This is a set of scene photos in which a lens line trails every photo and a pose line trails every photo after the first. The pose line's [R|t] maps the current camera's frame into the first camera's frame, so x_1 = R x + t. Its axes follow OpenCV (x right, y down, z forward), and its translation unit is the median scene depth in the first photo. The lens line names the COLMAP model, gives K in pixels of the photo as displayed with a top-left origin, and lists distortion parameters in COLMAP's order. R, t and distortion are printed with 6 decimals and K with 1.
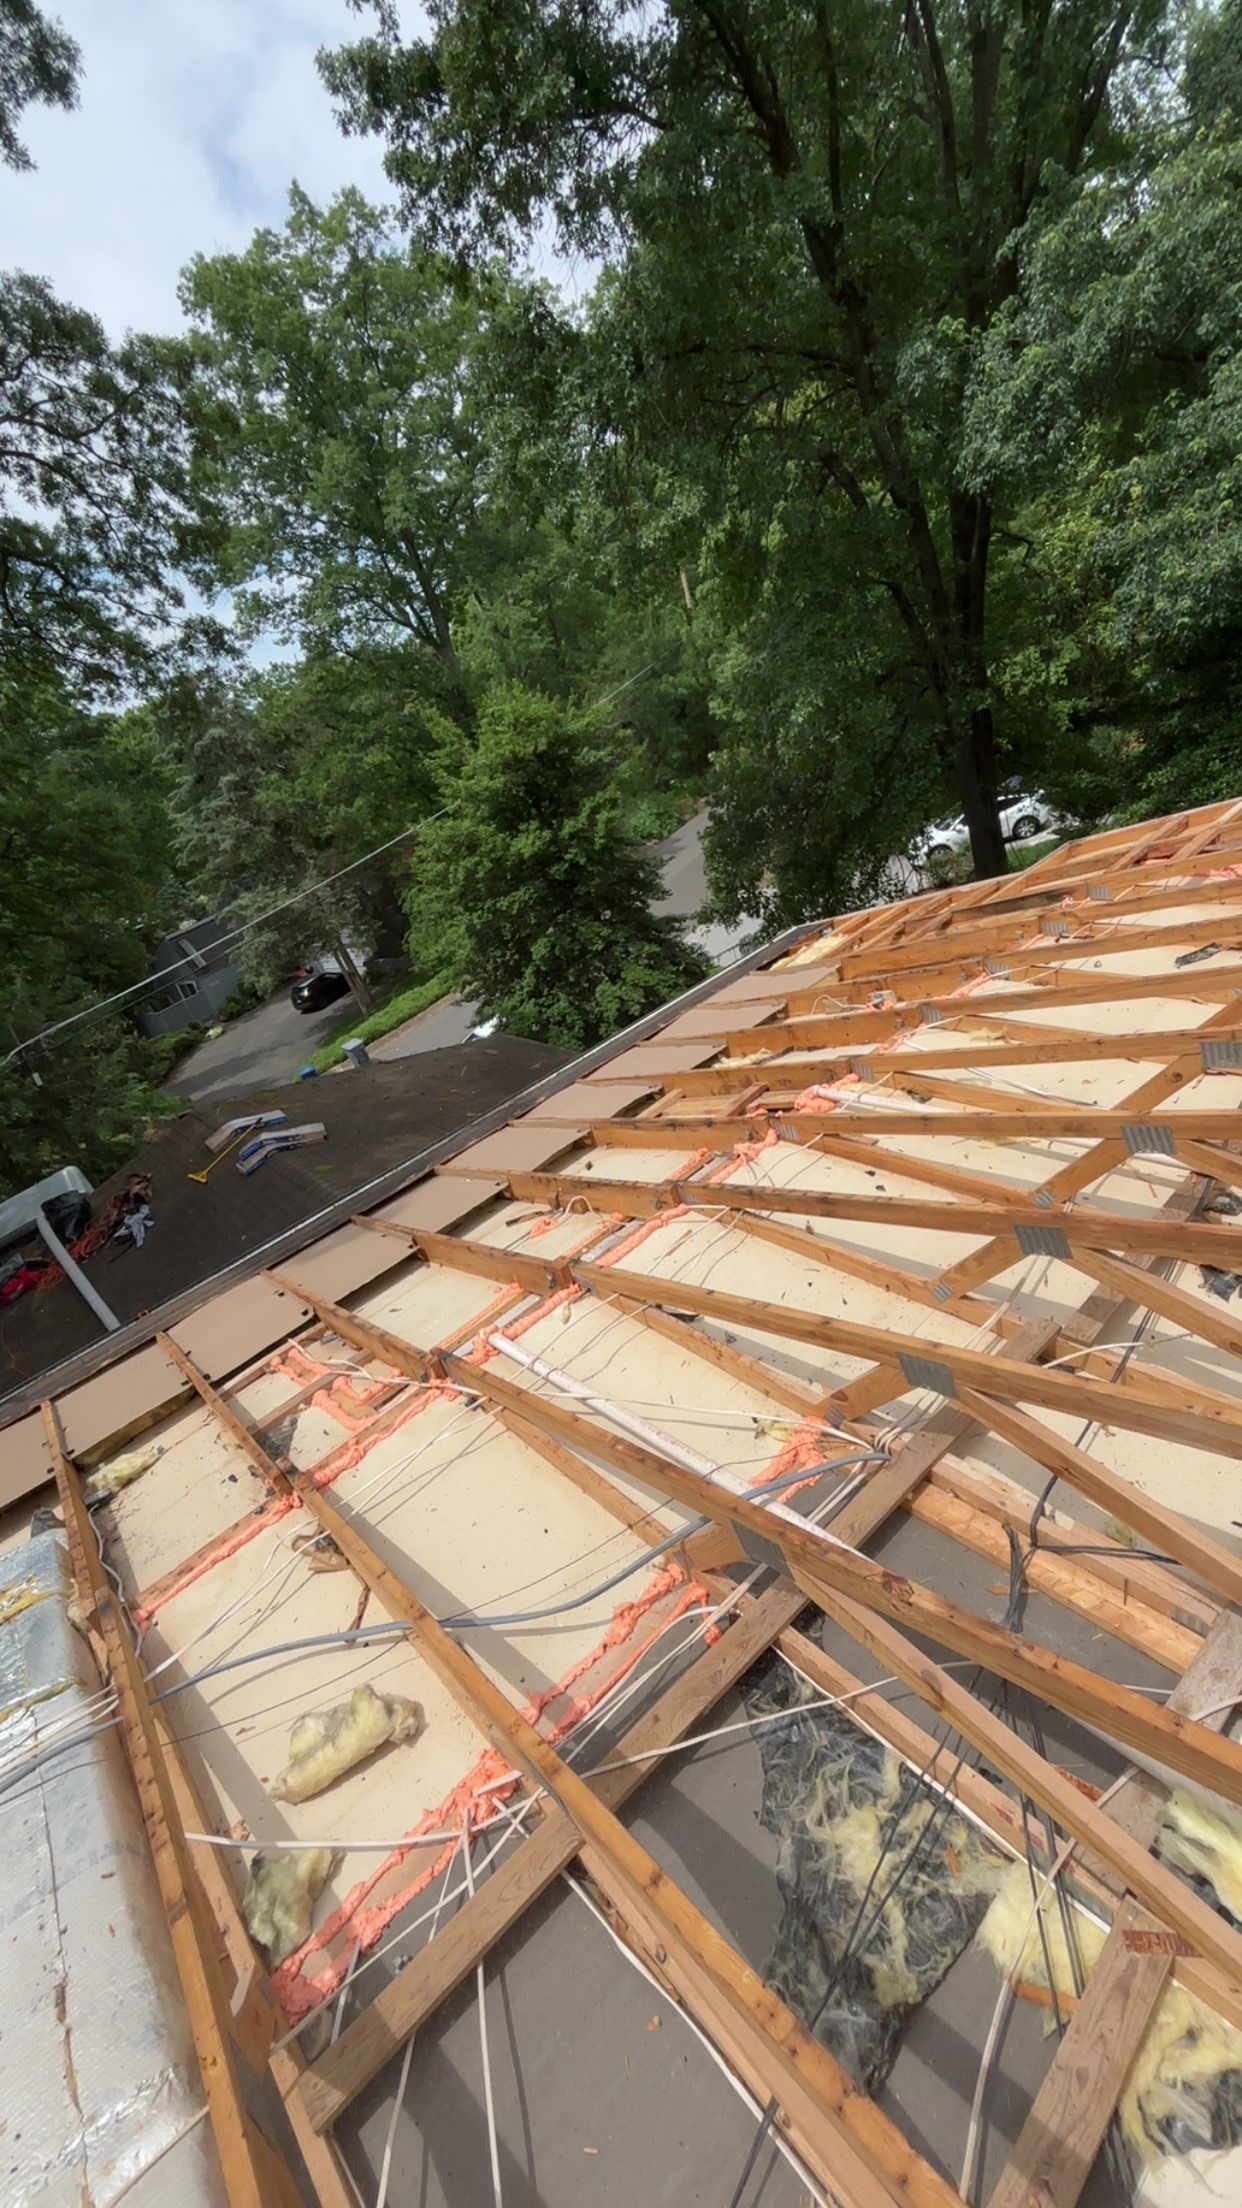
lens RADIAL K [[945.3, 0, 621.1], [0, 945.3, 1101.6], [0, 0, 1]] dist [-0.004173, 0.000078]
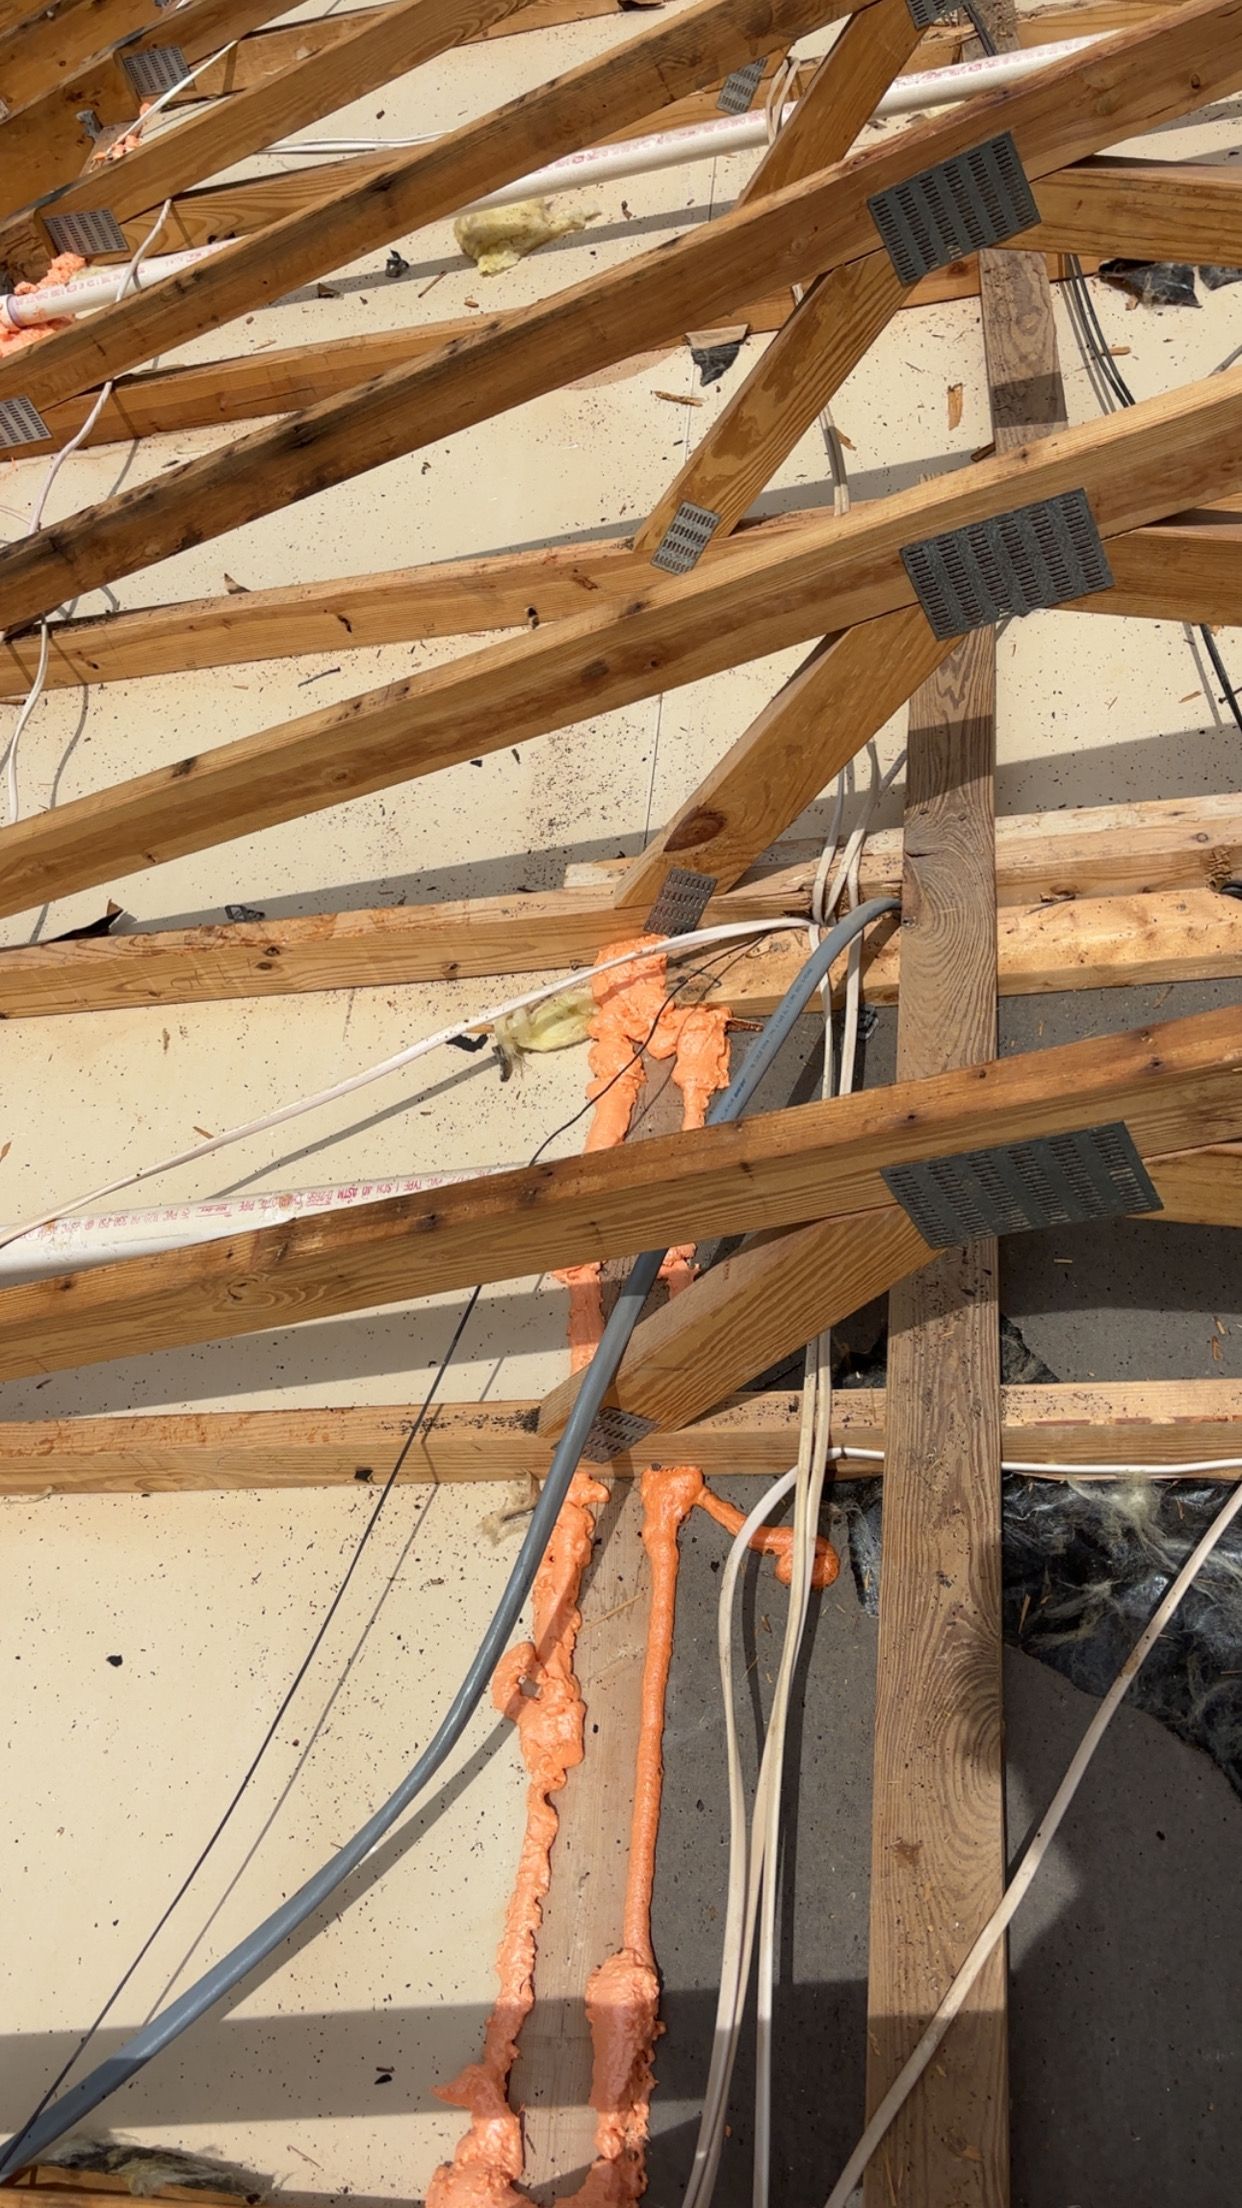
lens RADIAL K [[1728.0, 0, 621.0], [0, 1728.0, 1104.0], [0, 0, 1]] dist [0.193872, -0.298587]
pose [[0.728807, -0.482559, 0.485774, -0.090525], [0.346876, 0.871880, 0.345691, 0.098092], [-0.590353, -0.083439, 0.802821, 0.287906]]
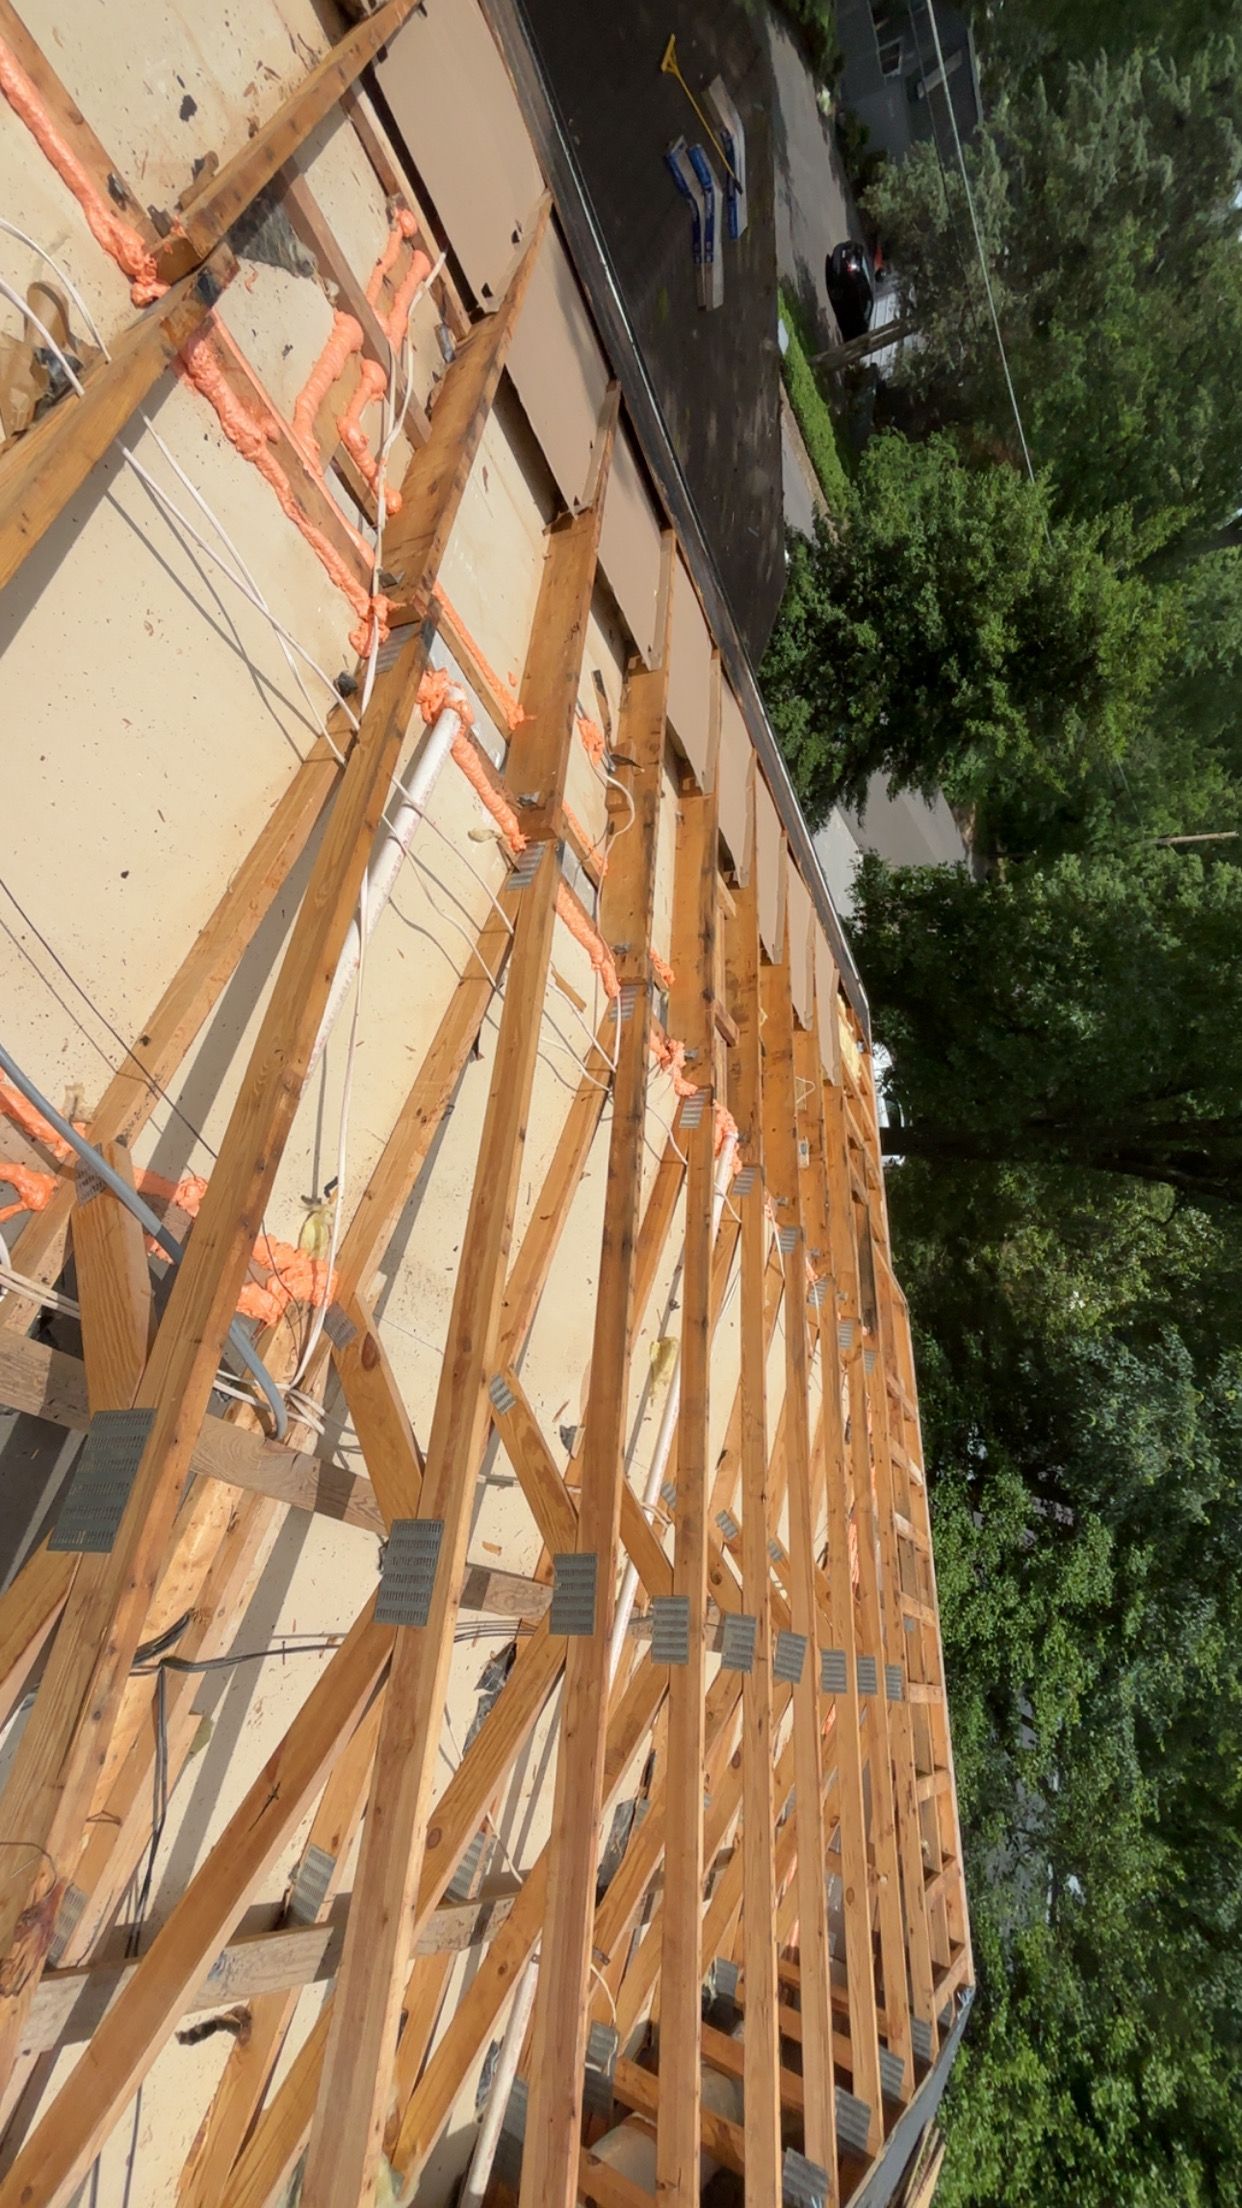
lens RADIAL K [[945.3, 0, 621.1], [0, 945.3, 1101.6], [0, 0, 1]] dist [-0.004173, 0.000078]
pose [[-0.111987, 0.906131, 0.407904, -0.133819], [-0.993229, -0.114838, -0.017579, 0.098679], [0.030914, -0.407111, 0.912855, 0.276817]]
